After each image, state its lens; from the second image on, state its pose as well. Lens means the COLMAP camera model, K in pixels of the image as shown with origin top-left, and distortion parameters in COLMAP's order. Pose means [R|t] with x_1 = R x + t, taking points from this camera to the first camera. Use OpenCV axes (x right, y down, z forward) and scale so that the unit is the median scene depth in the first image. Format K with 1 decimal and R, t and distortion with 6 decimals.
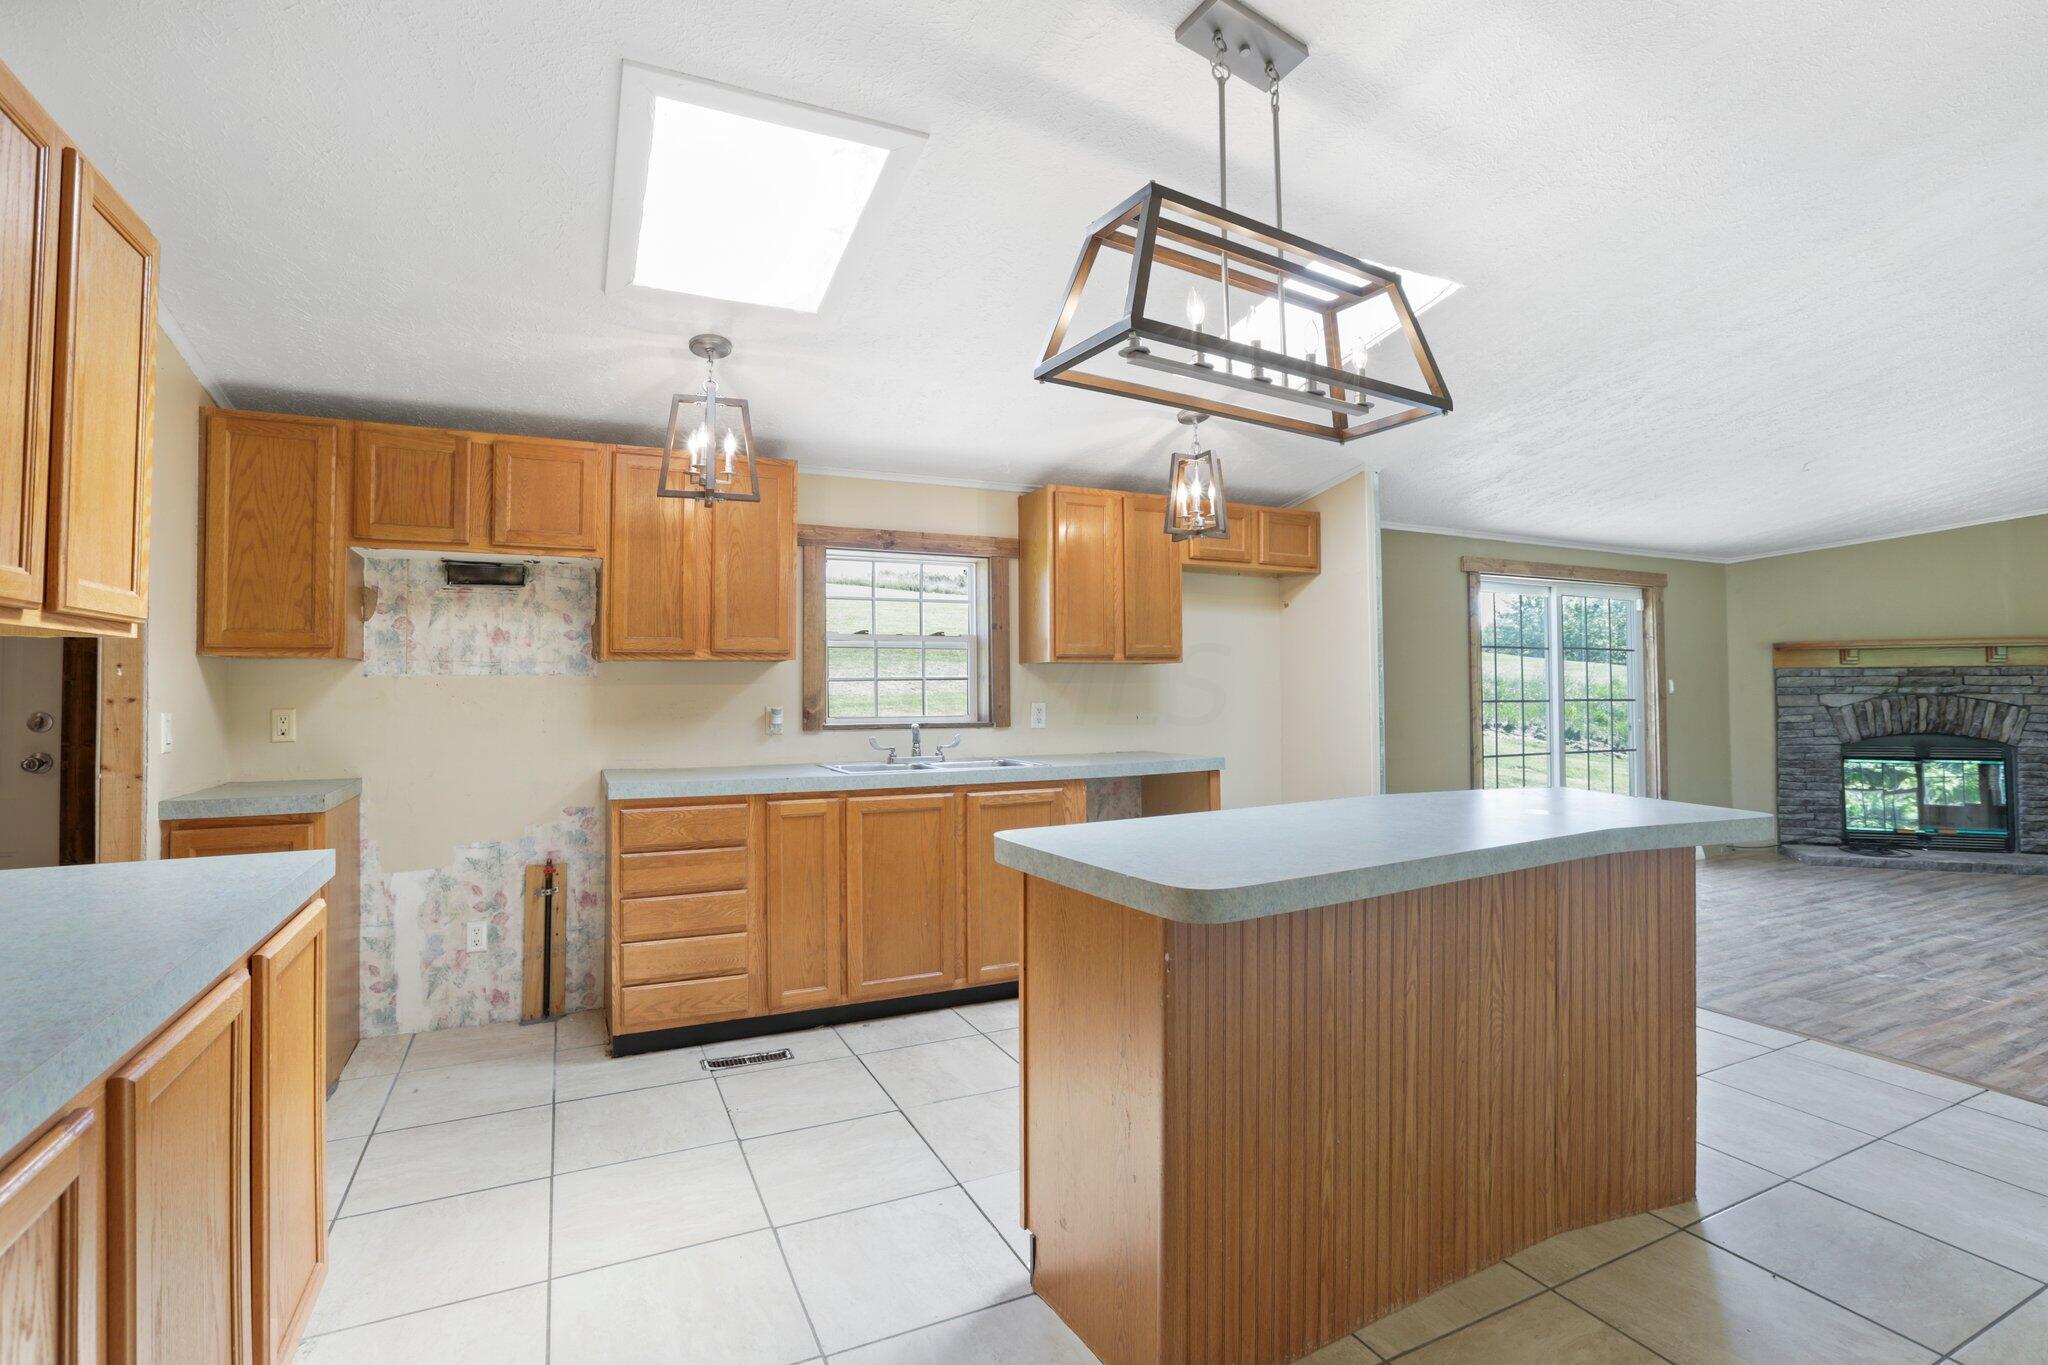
lens RADIAL K [[972.7, 0, 1031.5], [0, 972.7, 675.6], [0, 0, 1]] dist [-0.025442, 0.003608]
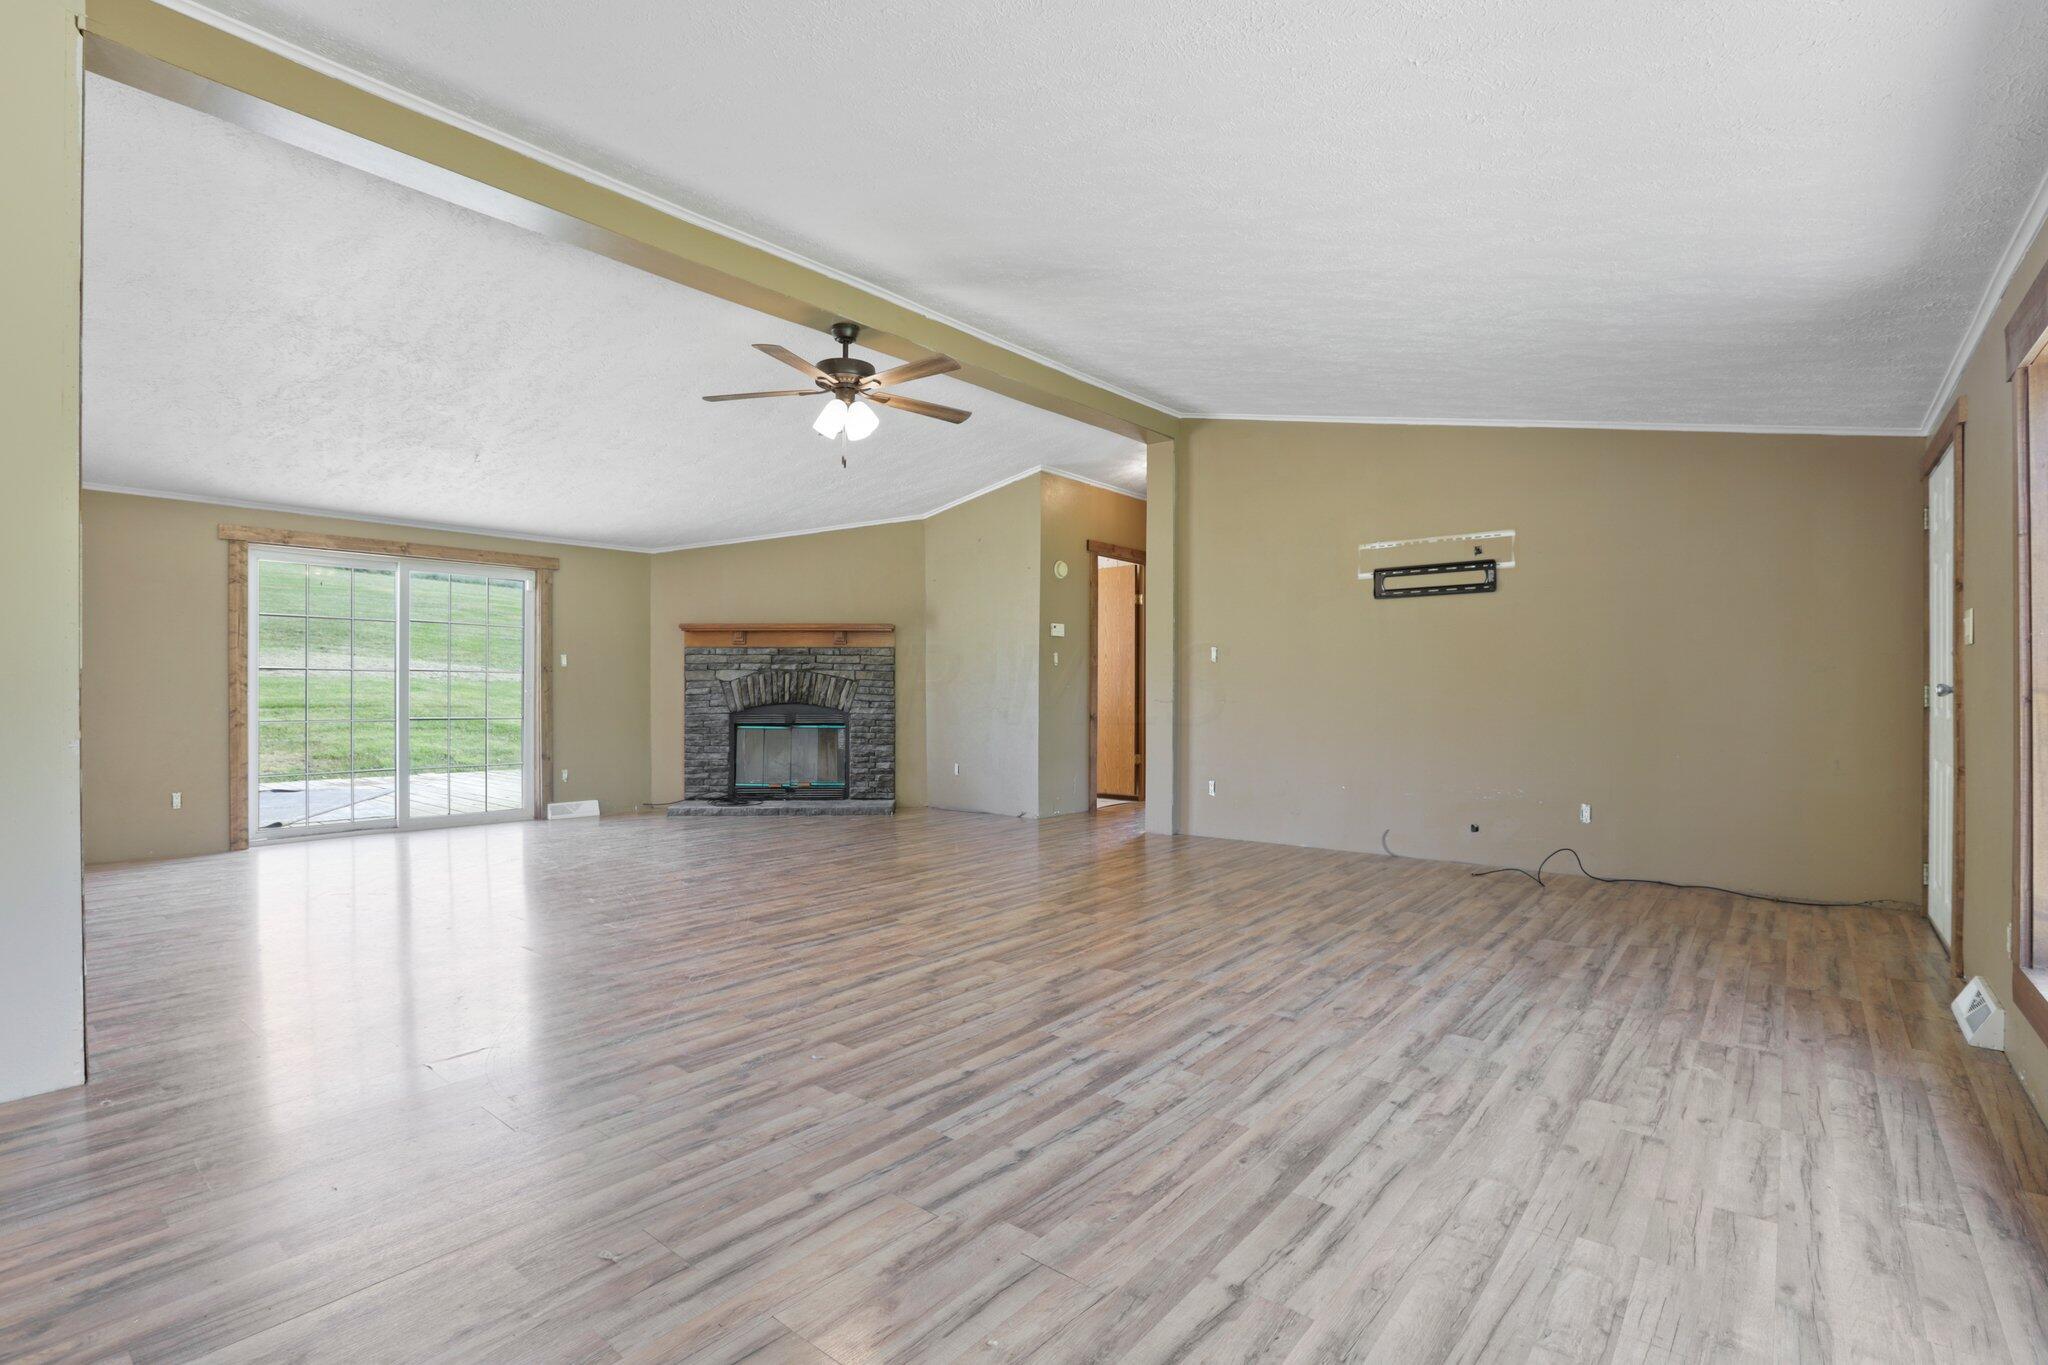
lens RADIAL K [[972.7, 0, 1020.2], [0, 972.7, 687.1], [0, 0, 1]] dist [-0.025442, 0.003608]
pose [[0.908092, 0.004550, 0.418747, 0.679203], [-0.011162, 0.999849, 0.013343, 0.020822], [-0.418623, -0.016791, 0.908005, -0.226487]]
